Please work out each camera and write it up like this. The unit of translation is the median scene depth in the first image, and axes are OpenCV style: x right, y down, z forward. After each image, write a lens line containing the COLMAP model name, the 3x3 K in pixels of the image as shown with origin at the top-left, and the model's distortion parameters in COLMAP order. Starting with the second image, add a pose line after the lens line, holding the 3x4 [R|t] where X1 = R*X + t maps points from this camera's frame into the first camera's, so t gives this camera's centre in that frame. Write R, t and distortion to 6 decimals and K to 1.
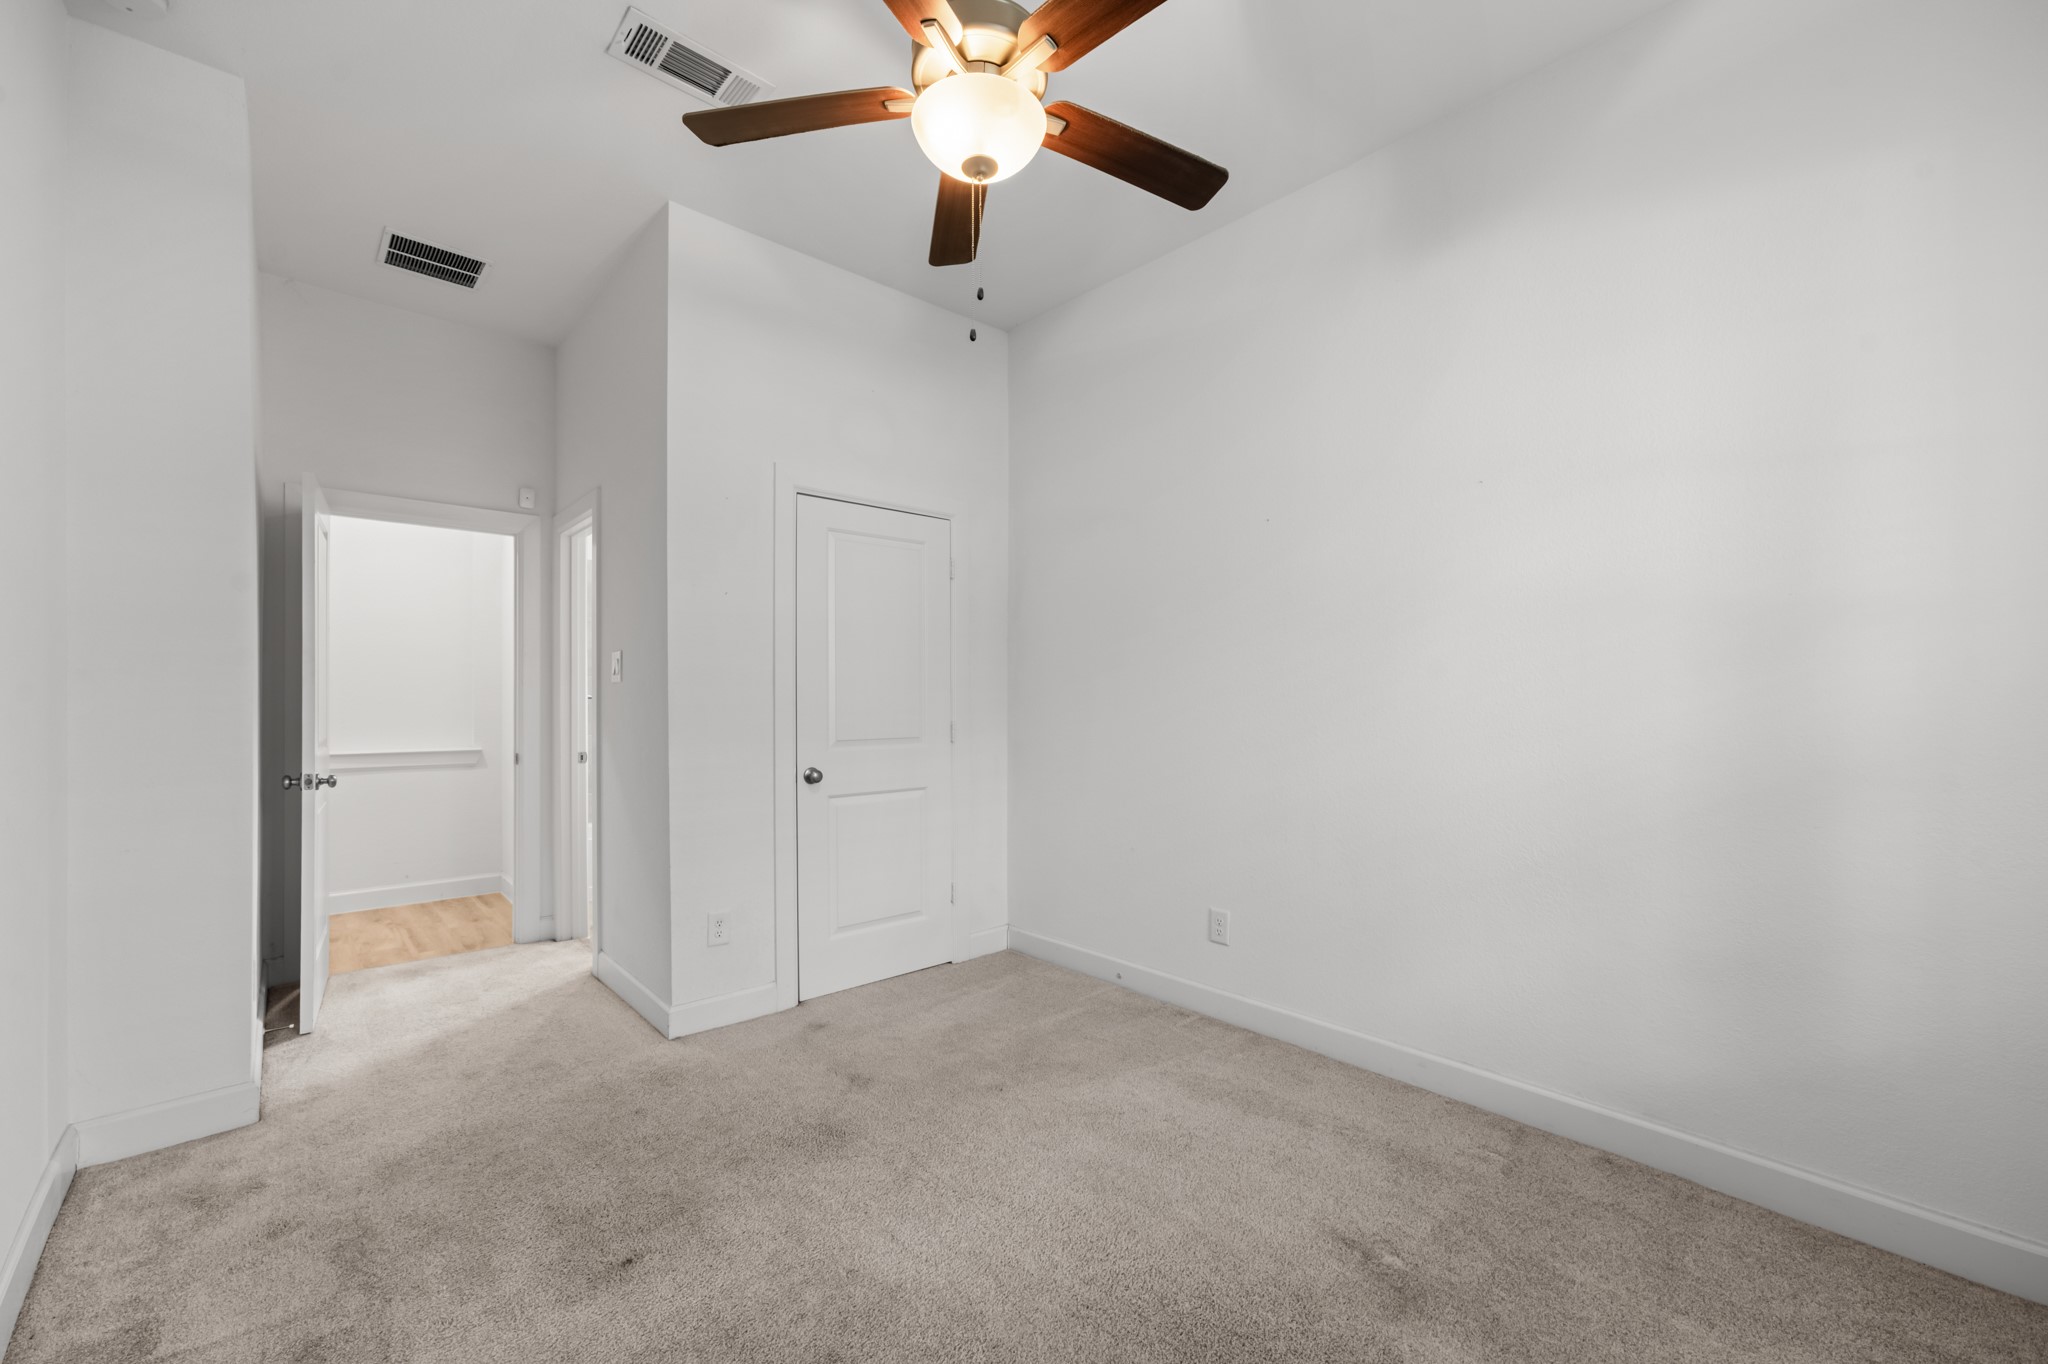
lens RADIAL K [[821.3, 0, 1026.9], [0, 821.3, 689.0], [0, 0, 1]] dist [-0.011064, 0.005466]
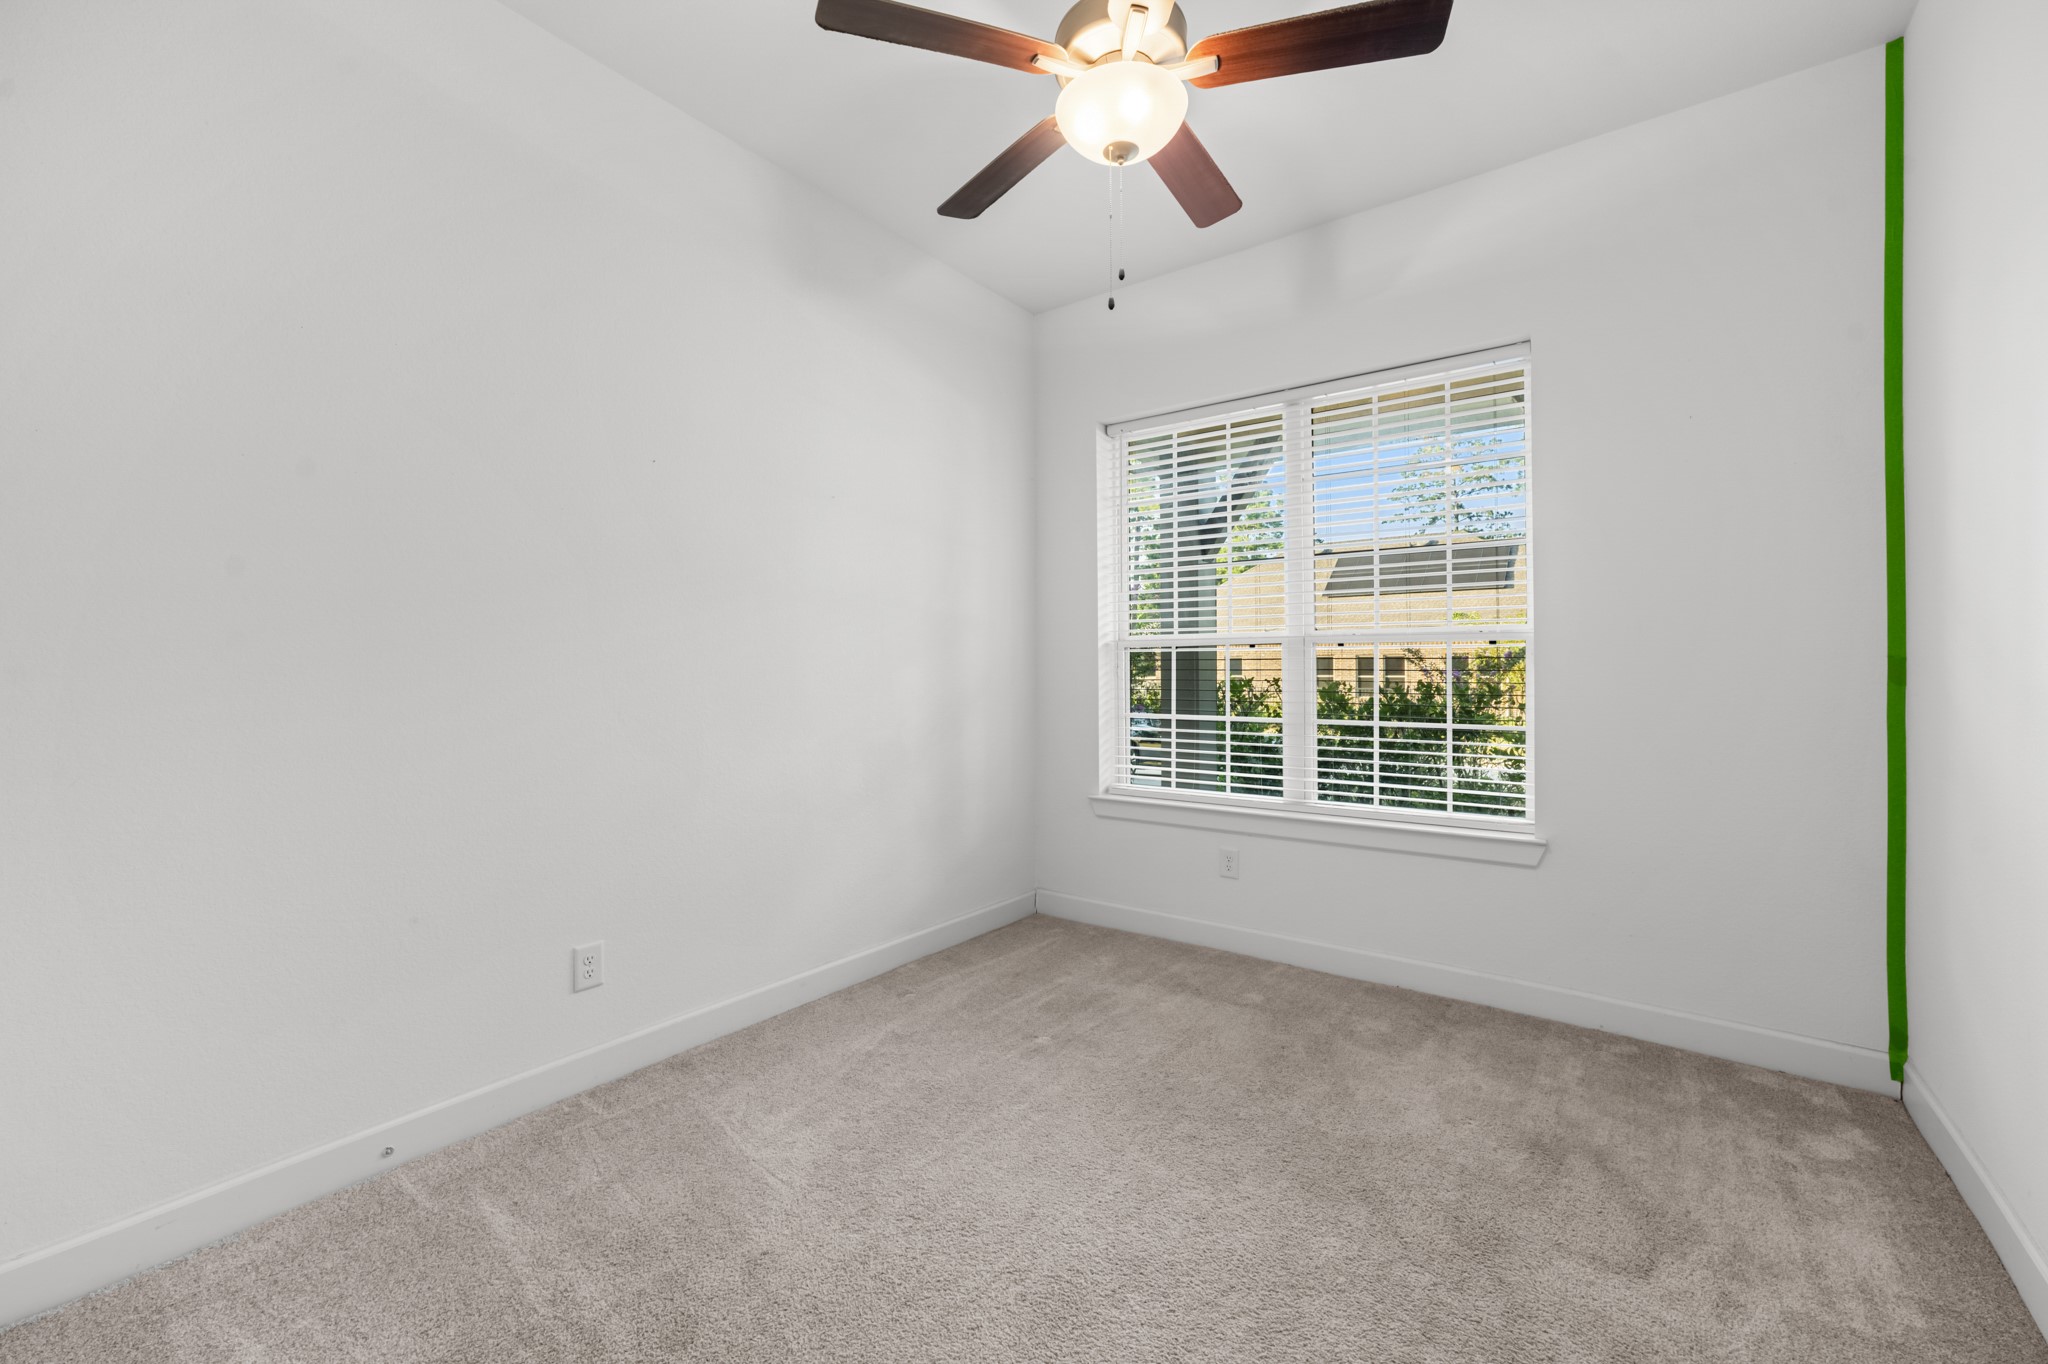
lens RADIAL K [[821.3, 0, 1026.8], [0, 821.3, 682.4], [0, 0, 1]] dist [-0.011064, 0.005466]
pose [[-0.205869, 0.004262, 0.978570, -0.607695], [-0.005094, 0.999972, -0.005427, 0.033596], [-0.978566, -0.006102, -0.205842, 0.796590]]
